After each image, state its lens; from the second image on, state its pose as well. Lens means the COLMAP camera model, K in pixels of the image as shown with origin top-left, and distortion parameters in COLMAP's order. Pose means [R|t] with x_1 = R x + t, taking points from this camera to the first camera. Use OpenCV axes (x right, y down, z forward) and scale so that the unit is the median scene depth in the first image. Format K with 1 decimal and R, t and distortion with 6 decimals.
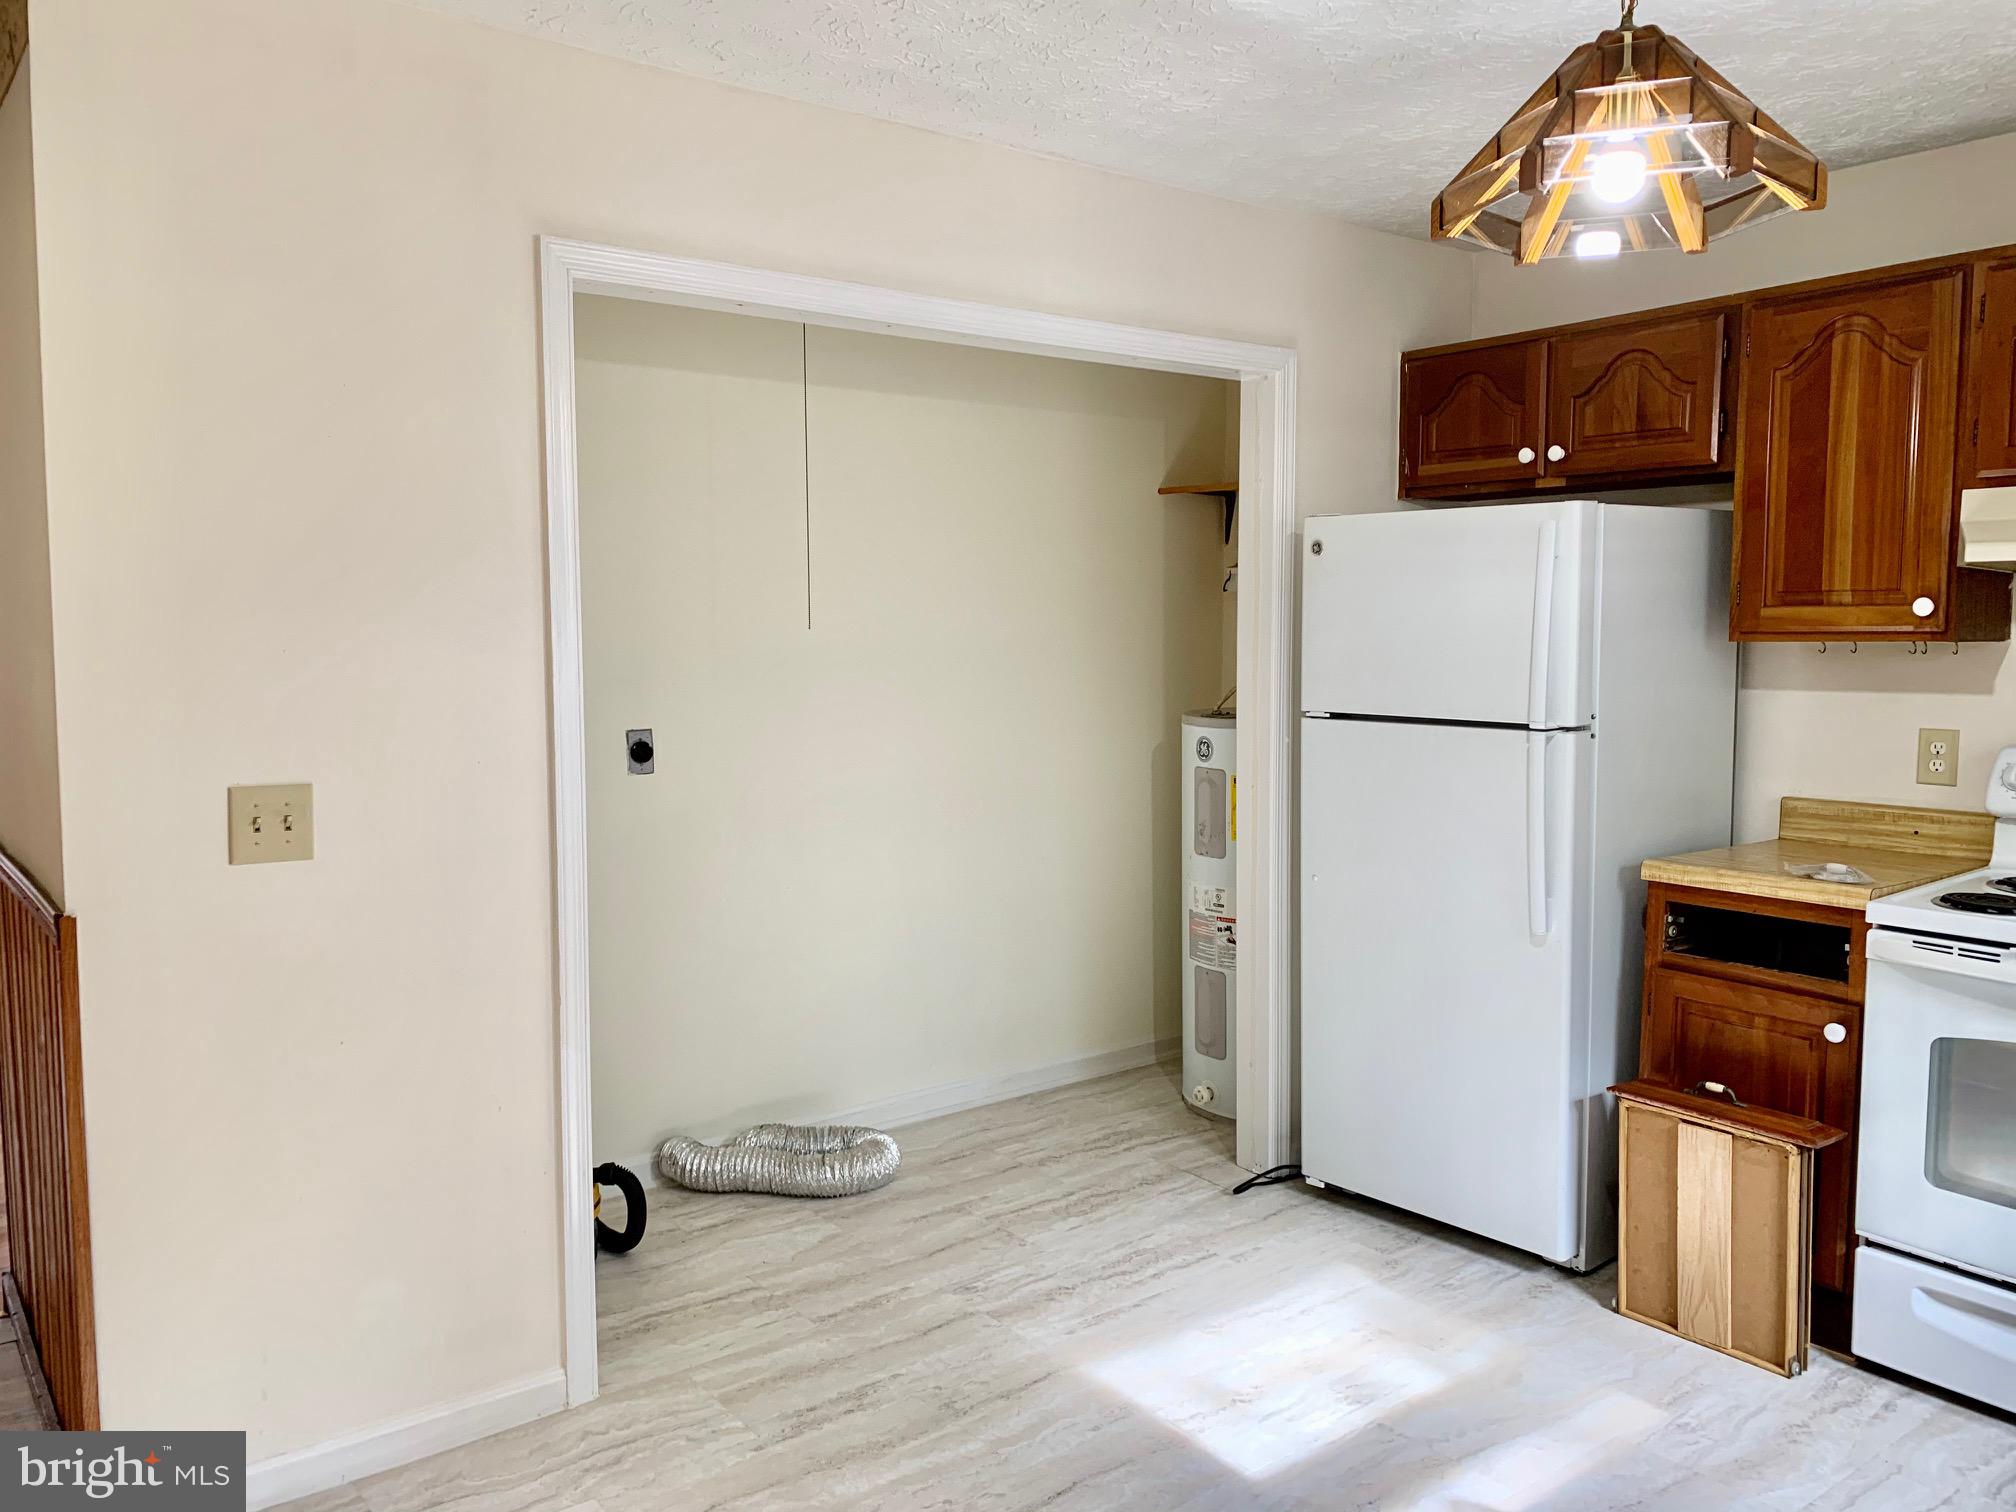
lens RADIAL K [[1543.7, 0, 1008.0], [0, 1543.7, 756.0], [0, 0, 1]] dist [0.007525, -0.008639]
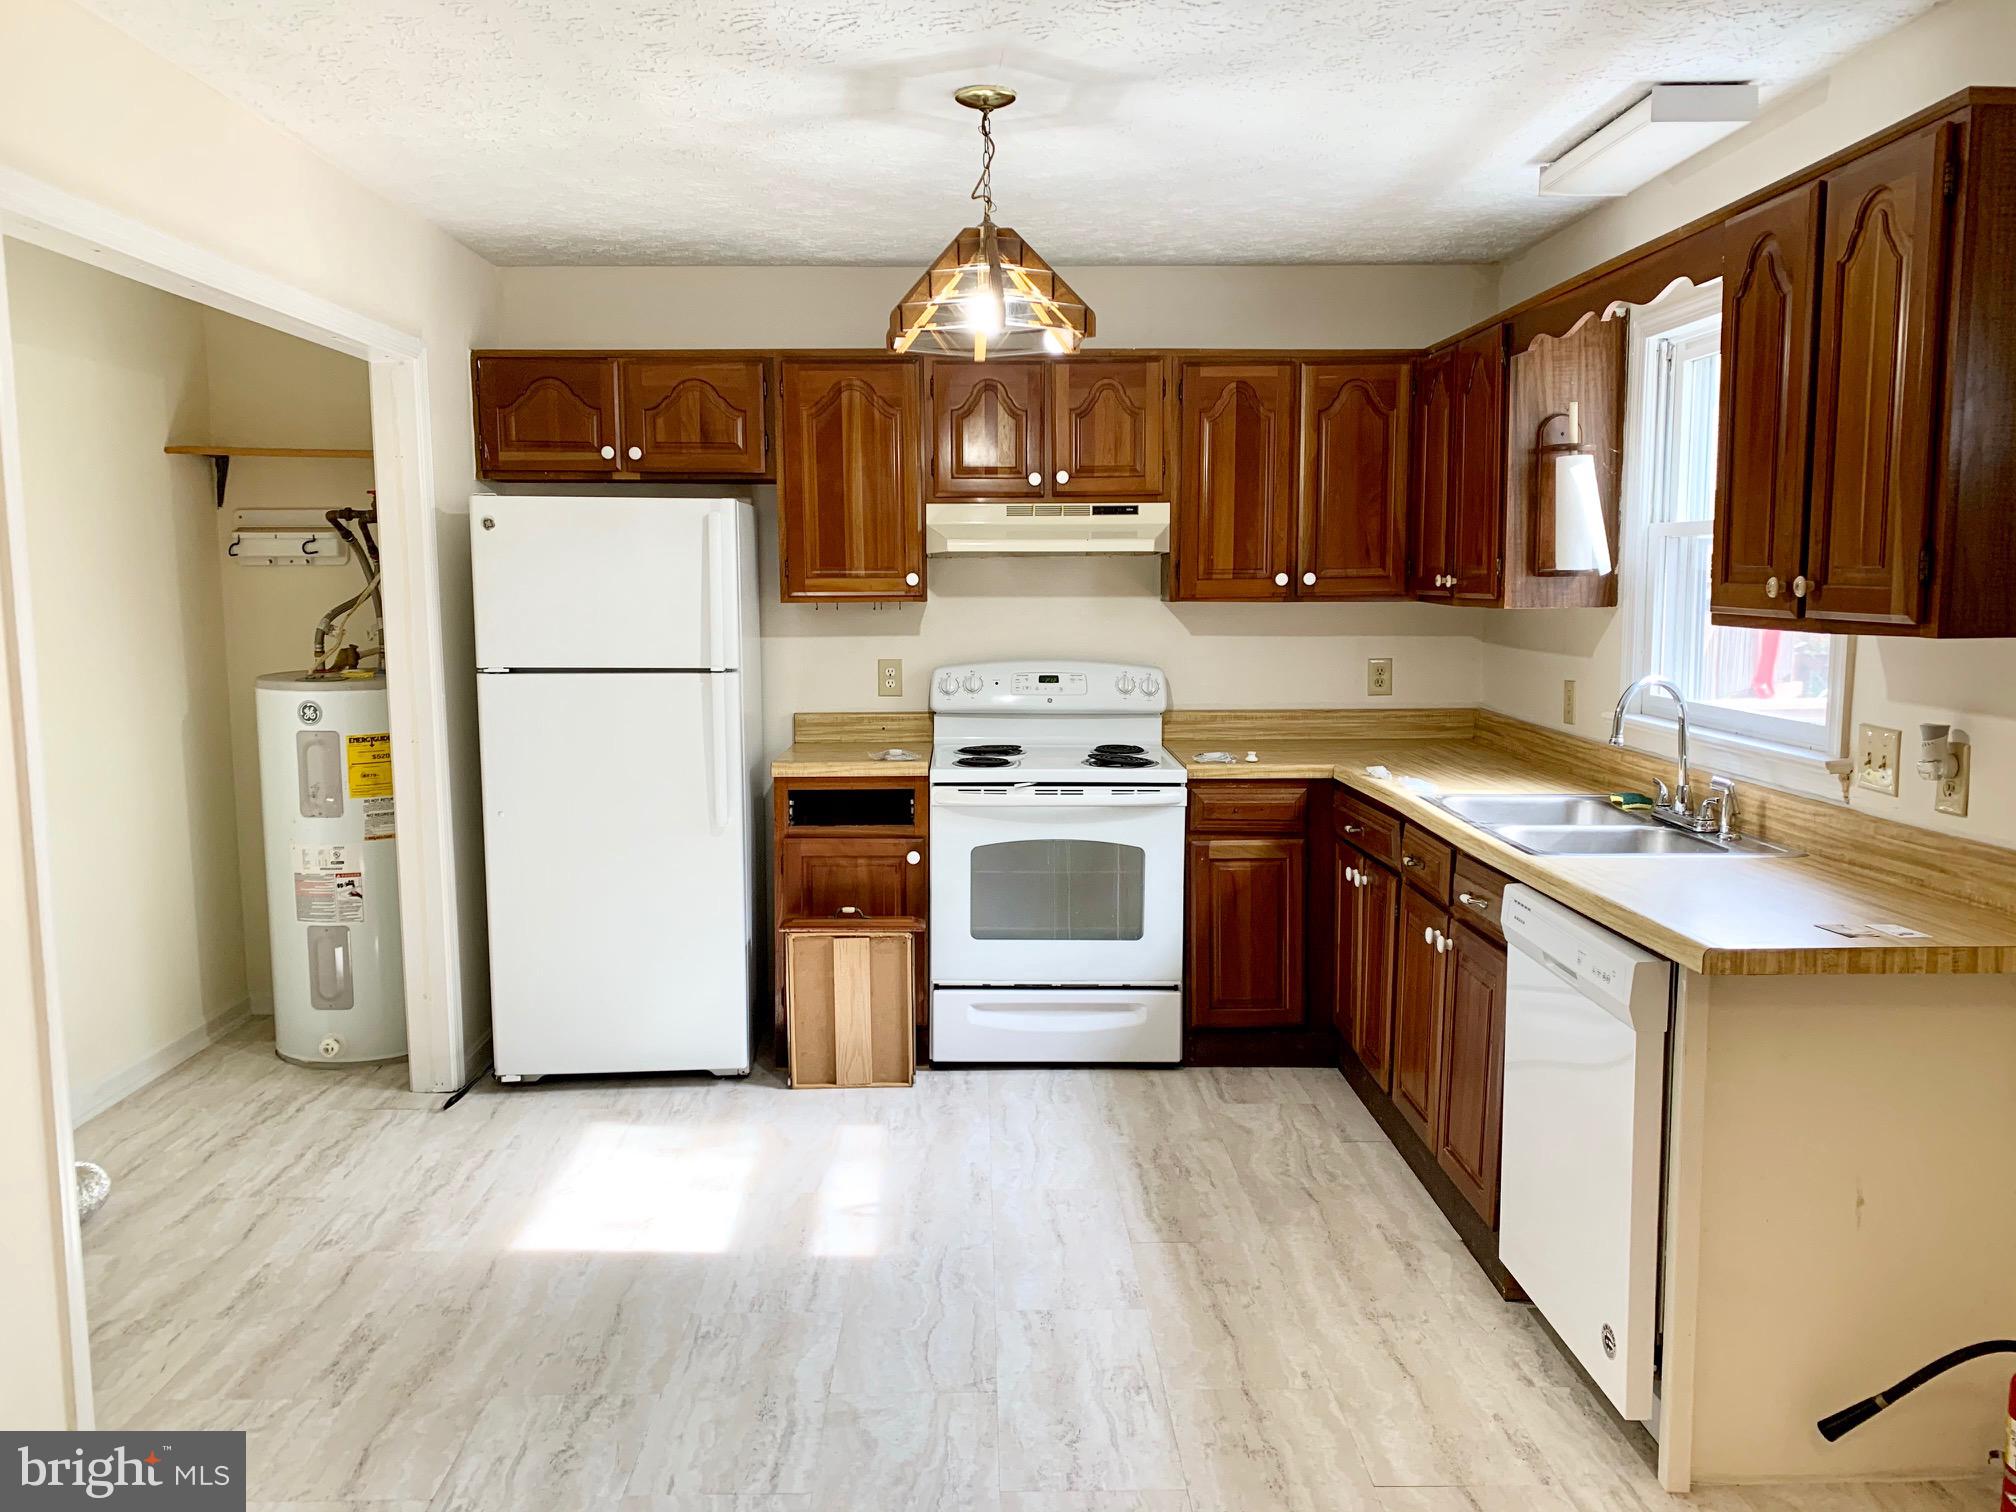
lens RADIAL K [[1528.0, 0, 1008.0], [0, 1528.0, 756.0], [0, 0, 1]] dist [0.094157, -0.105815]
pose [[0.595517, -0.094205, 0.797800, -0.539718], [0.073081, 0.995336, 0.062979, -0.008735], [-0.800012, 0.020799, 0.599624, 0.013458]]
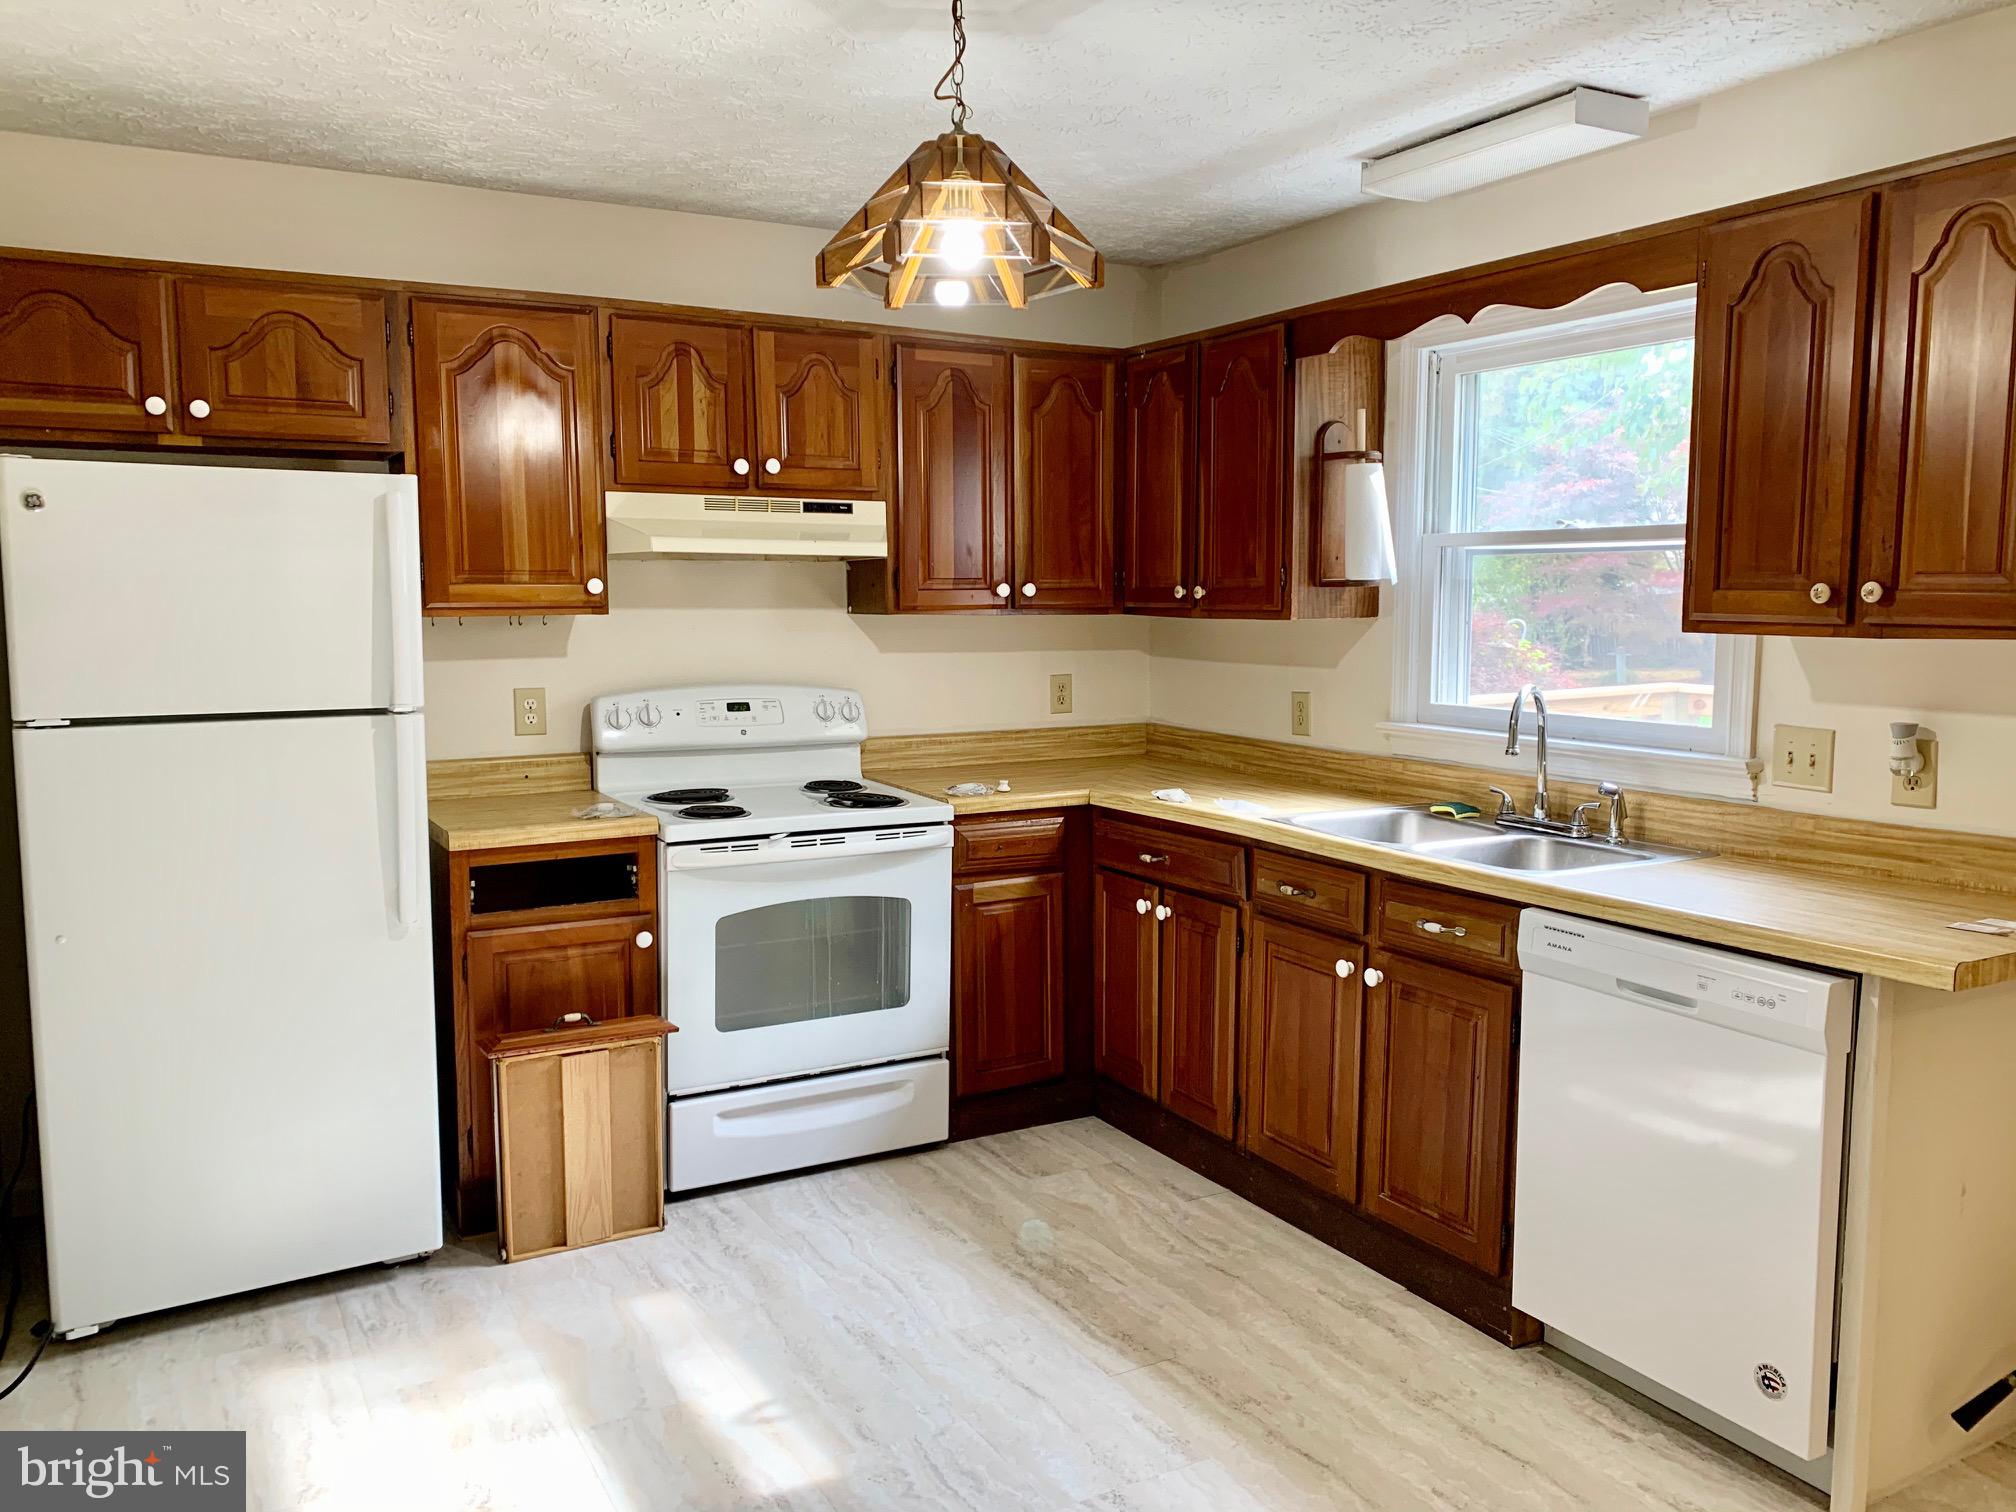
lens RADIAL K [[1521.7, 0, 1008.0], [0, 1521.7, 756.0], [0, 0, 1]] dist [0.025424, -0.017327]
pose [[0.150170, -0.105685, 0.982995, -0.512388], [0.088463, 0.991718, 0.093108, -0.043072], [-0.984695, 0.072976, 0.158275, 0.462446]]
